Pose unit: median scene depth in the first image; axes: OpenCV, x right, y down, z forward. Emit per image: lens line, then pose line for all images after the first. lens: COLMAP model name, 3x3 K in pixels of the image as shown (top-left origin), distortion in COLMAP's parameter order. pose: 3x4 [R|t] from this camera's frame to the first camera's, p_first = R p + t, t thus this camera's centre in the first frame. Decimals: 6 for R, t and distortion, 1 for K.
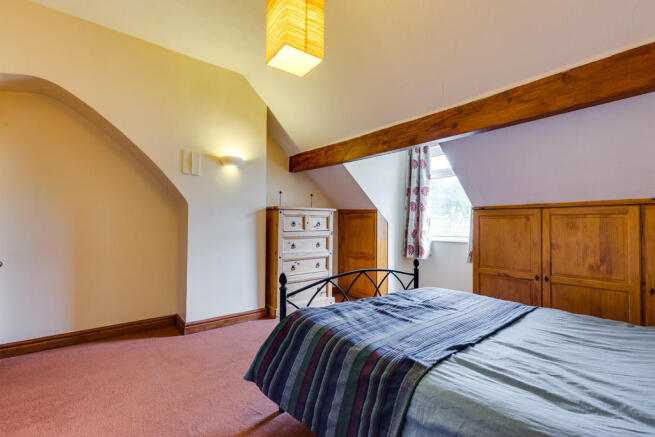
lens RADIAL K [[296.1, 0, 327.5], [0, 296.1, 218.5], [0, 0, 1]] dist [0.011775, -0.000200]
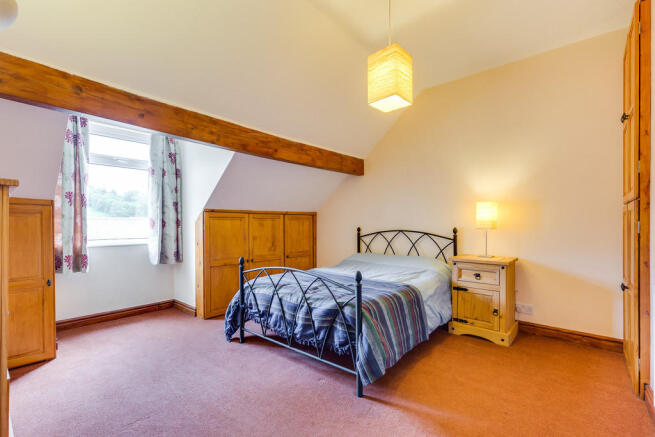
lens RADIAL K [[296.1, 0, 327.5], [0, 296.1, 218.5], [0, 0, 1]] dist [0.011775, -0.000200]
pose [[-0.166540, 0.015615, 0.985911, -0.807770], [-0.018166, 0.999656, -0.018902, 0.011994], [-0.985867, -0.021058, -0.166199, 0.874372]]
